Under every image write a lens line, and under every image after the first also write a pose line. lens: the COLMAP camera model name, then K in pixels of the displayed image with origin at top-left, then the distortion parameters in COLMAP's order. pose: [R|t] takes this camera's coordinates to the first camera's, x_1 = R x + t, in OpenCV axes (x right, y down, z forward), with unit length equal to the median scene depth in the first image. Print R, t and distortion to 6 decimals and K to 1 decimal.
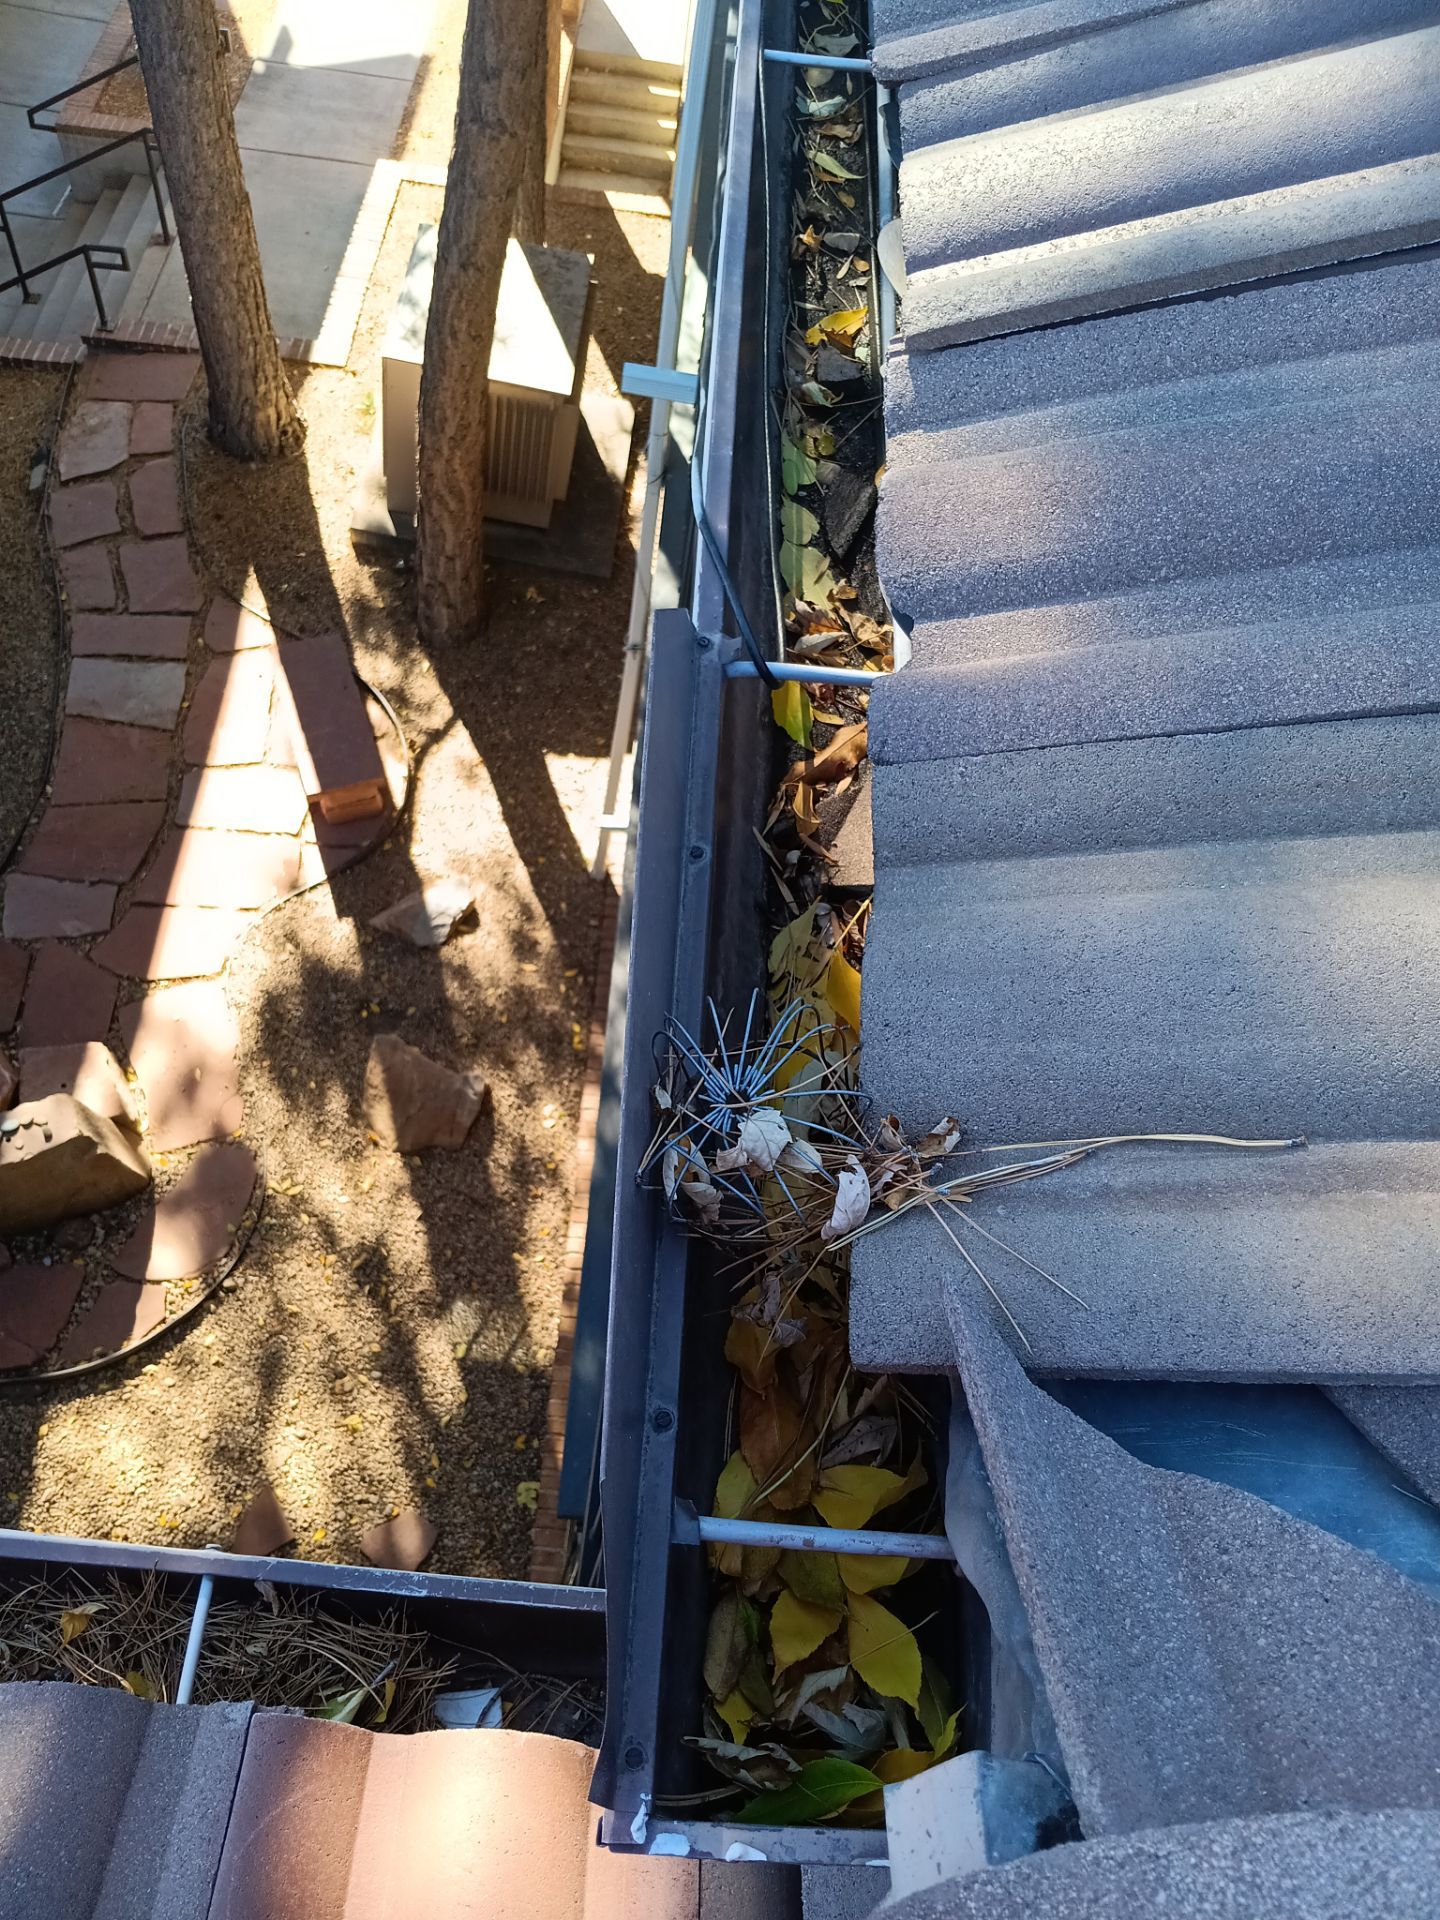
lens RADIAL K [[1460.6, 0, 714.0], [0, 1460.6, 972.8], [0, 0, 1]] dist [0.031226, -0.095538]
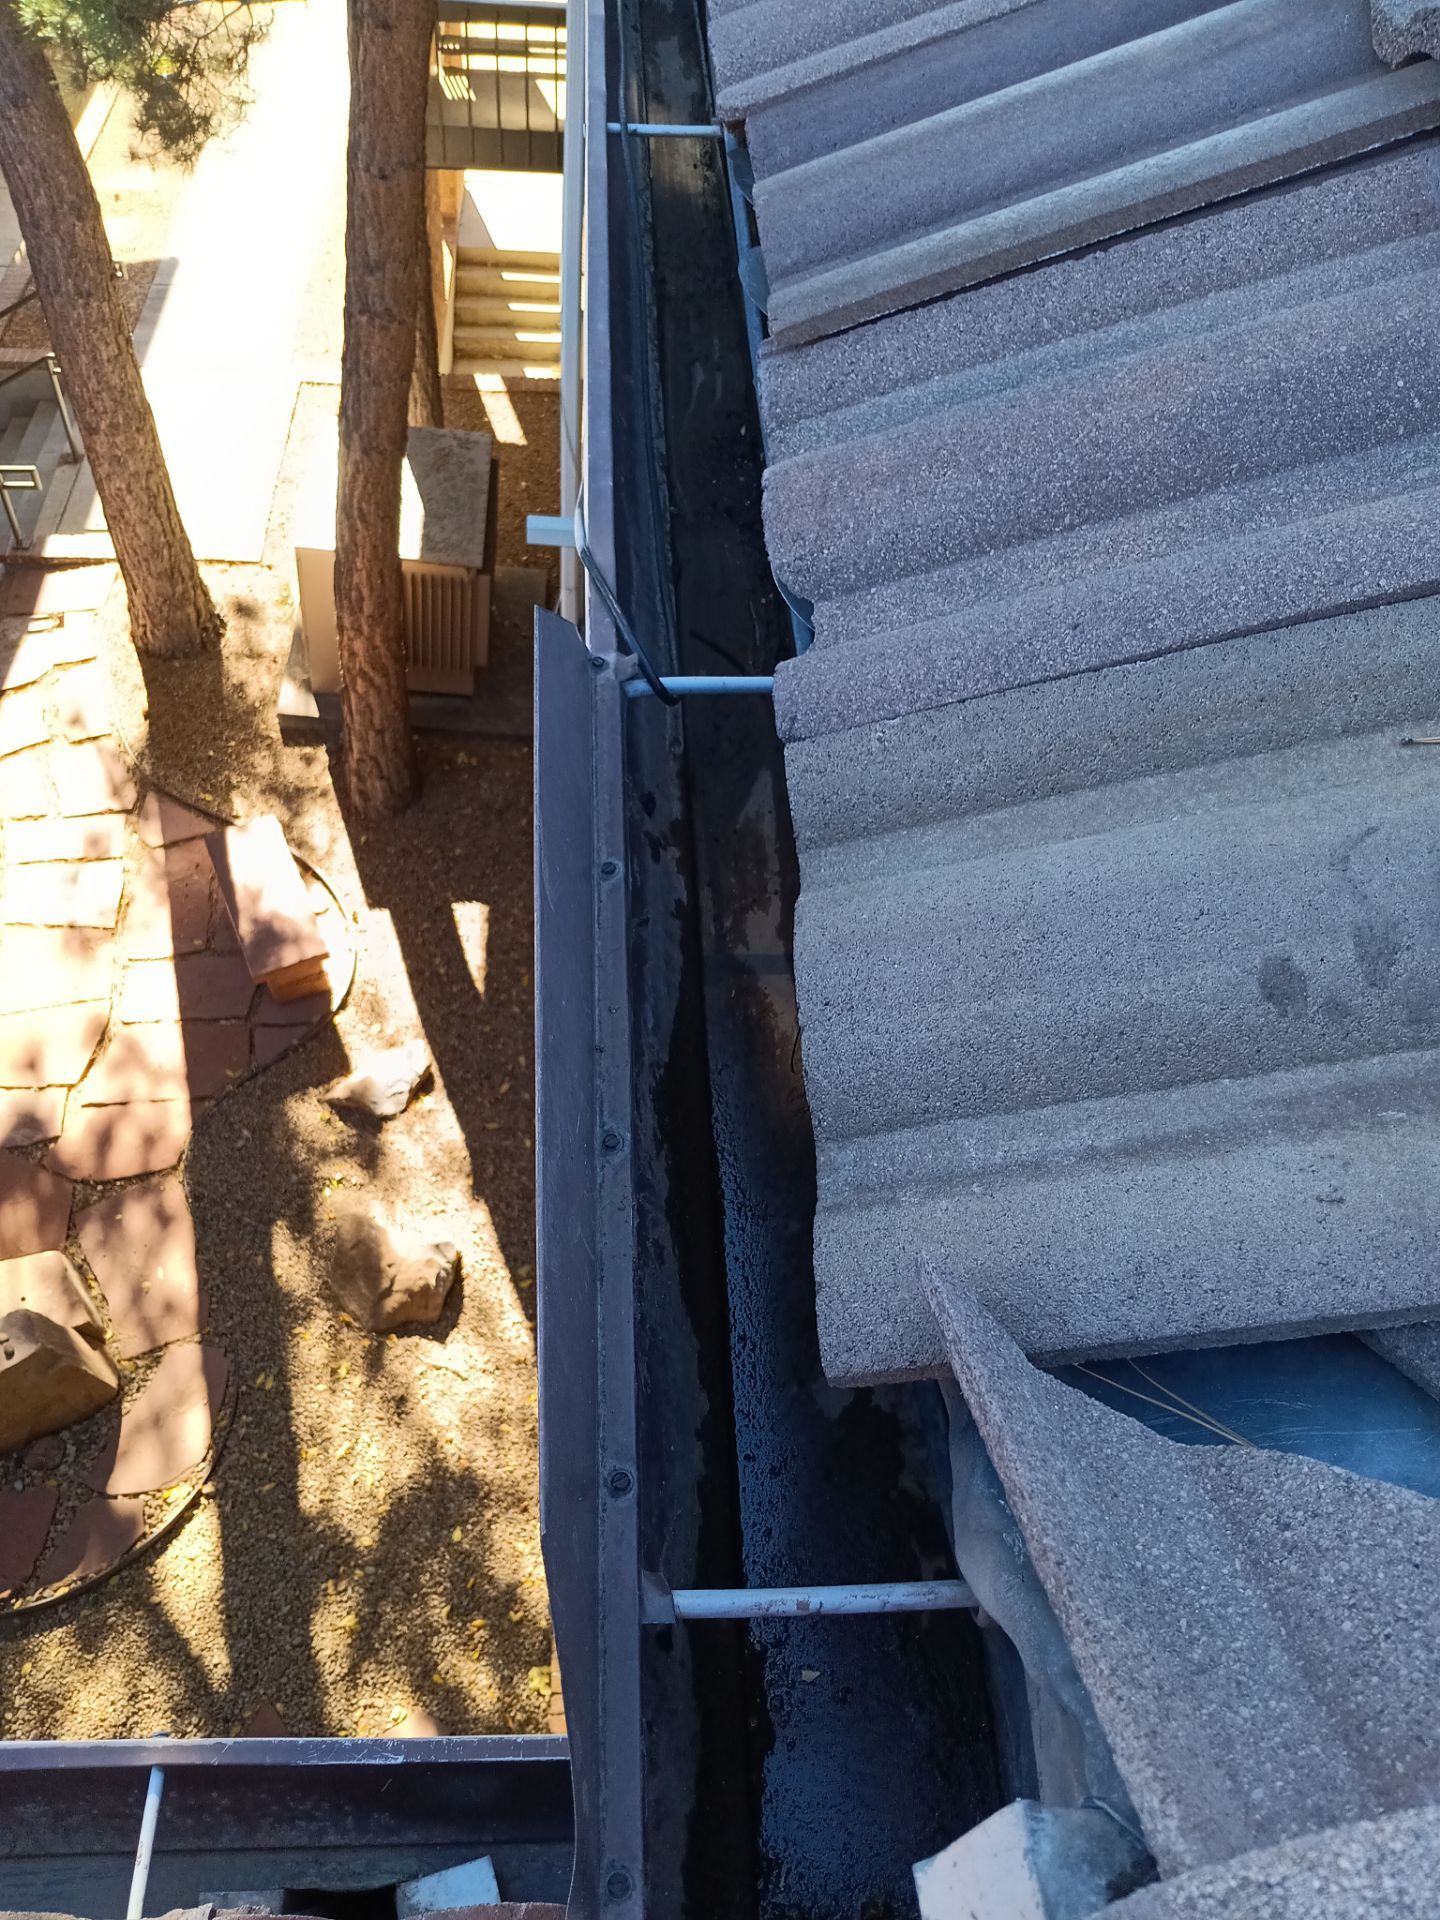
lens RADIAL K [[1460.6, 0, 714.0], [0, 1460.6, 972.8], [0, 0, 1]] dist [0.031226, -0.095538]
pose [[0.994207, -0.102446, 0.032525, 0.019921], [0.105139, 0.989789, -0.096244, 0.084946], [-0.022333, 0.099106, 0.994826, 0.096894]]
